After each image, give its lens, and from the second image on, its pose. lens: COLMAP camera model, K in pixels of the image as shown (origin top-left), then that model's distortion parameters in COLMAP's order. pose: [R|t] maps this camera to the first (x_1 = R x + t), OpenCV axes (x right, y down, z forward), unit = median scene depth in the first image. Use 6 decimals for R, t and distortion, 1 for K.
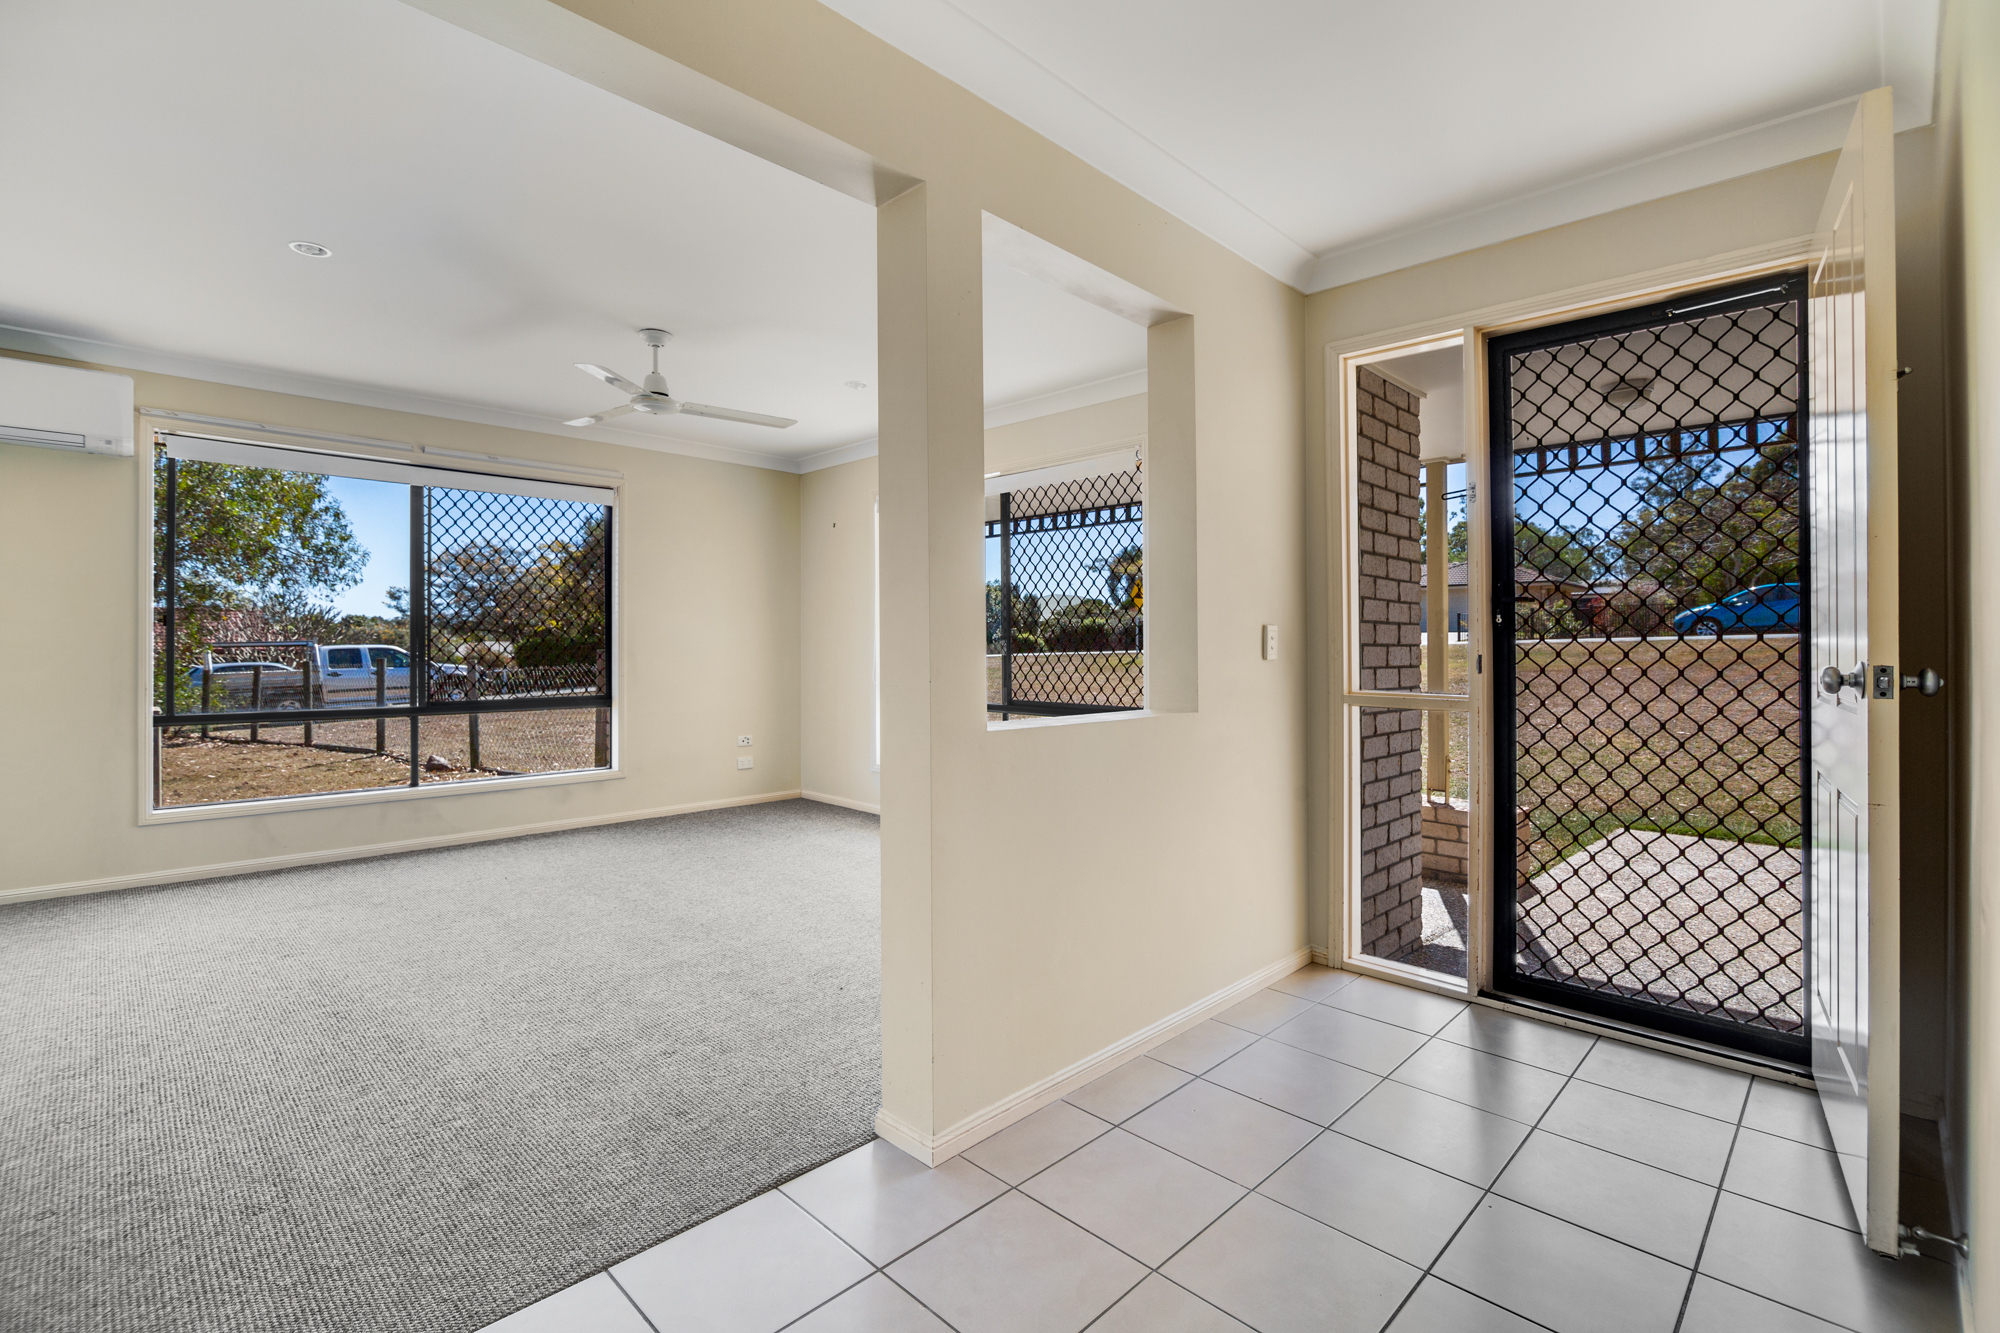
lens RADIAL K [[909.5, 0, 996.5], [0, 909.5, 645.1], [0, 0, 1]] dist [0.003440, -0.000020]
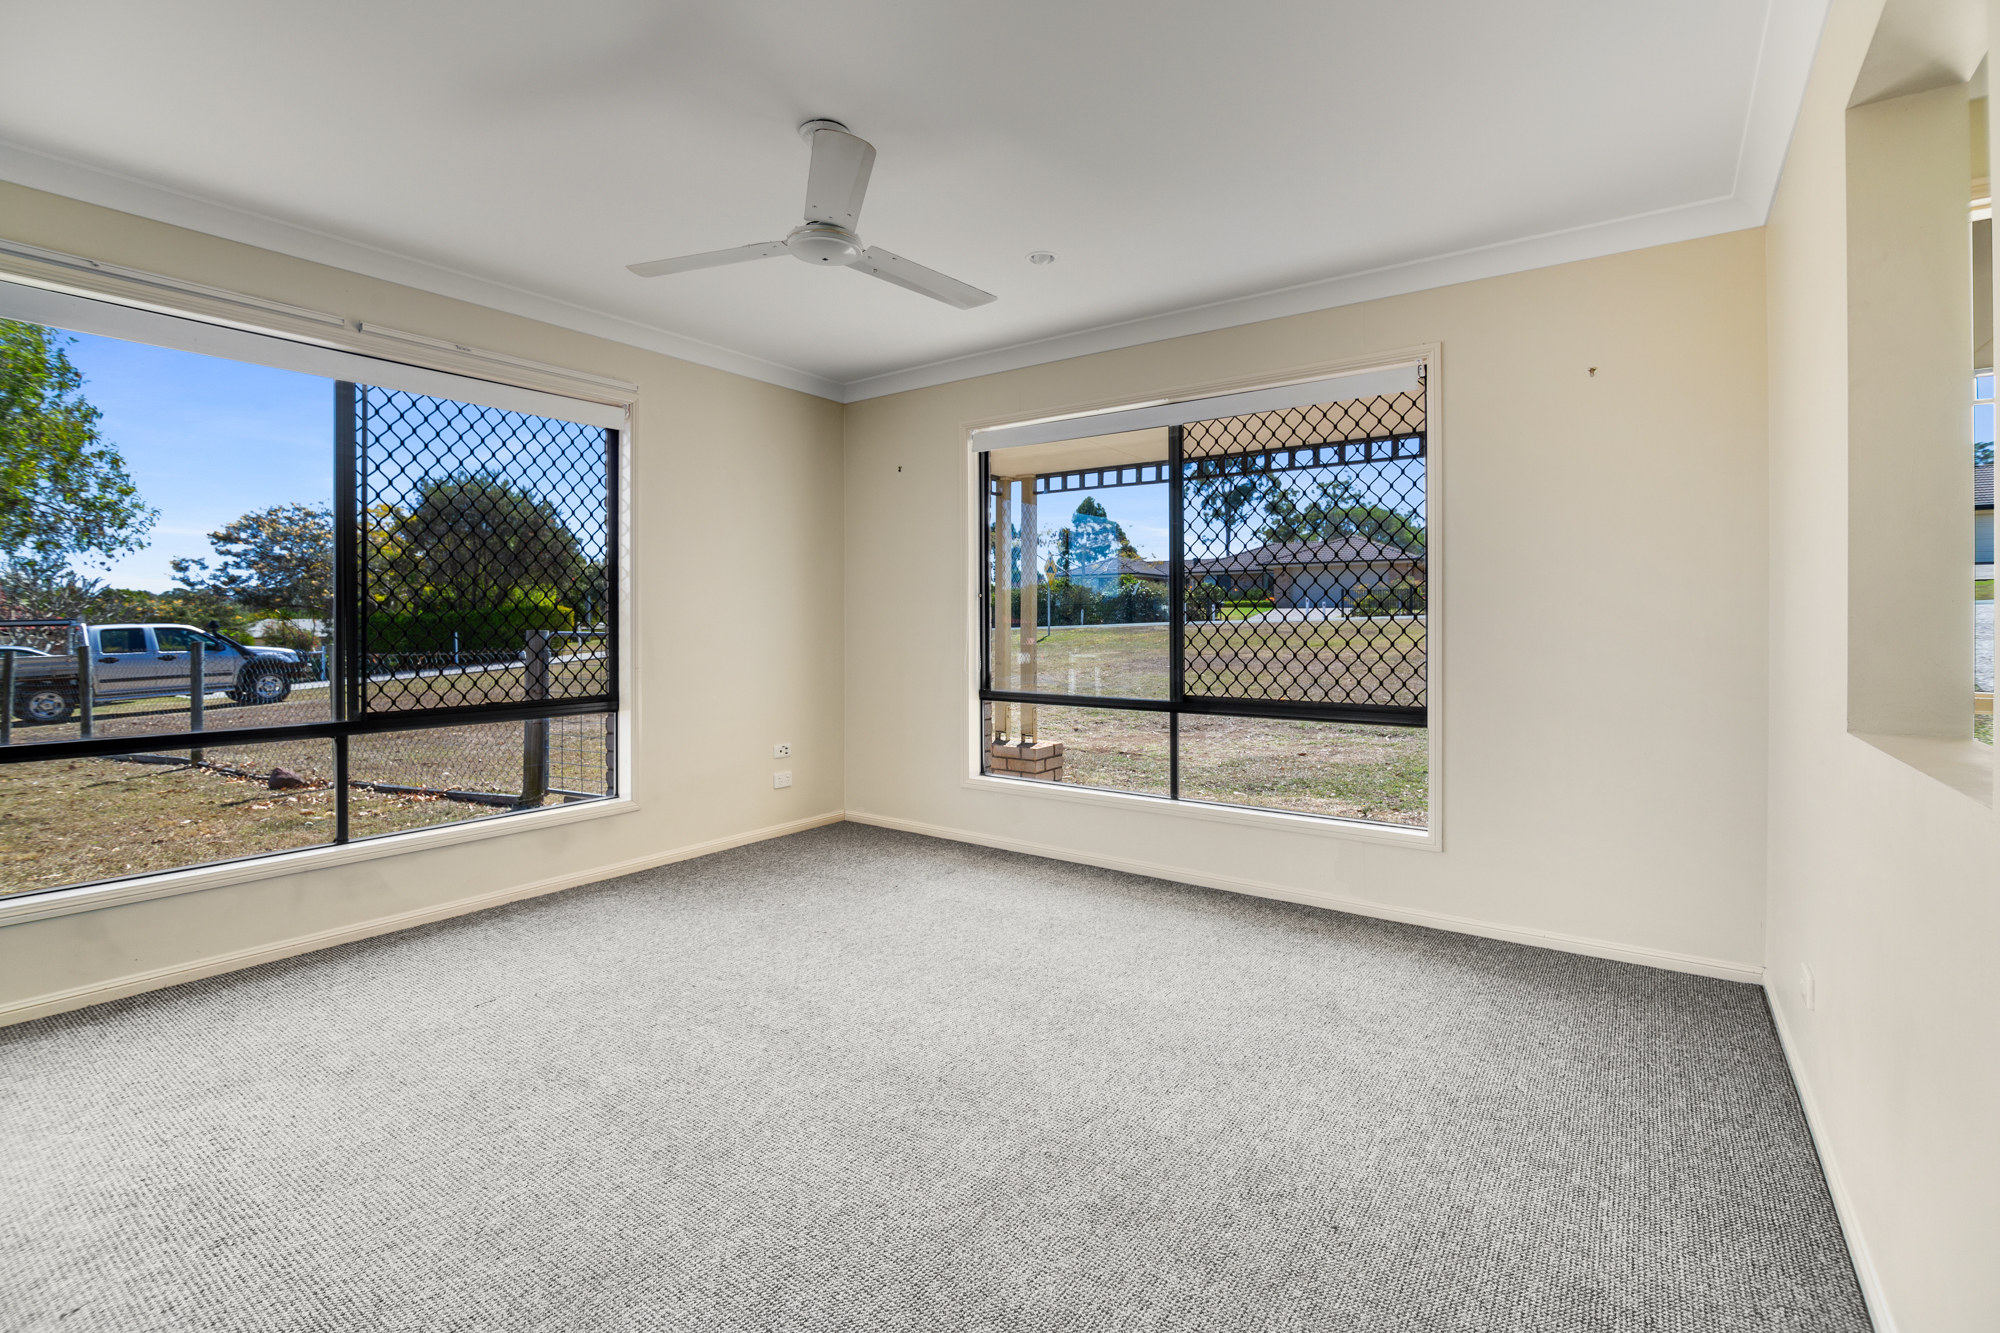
lens RADIAL K [[919.0, 0, 998.4], [0, 919.0, 618.0], [0, 0, 1]] dist [-0.000735, -0.000878]
pose [[0.987589, -0.002275, 0.157047, -0.249725], [0.002954, 0.999987, -0.004091, -0.001778], [-0.157035, 0.004504, 0.987583, 0.247054]]
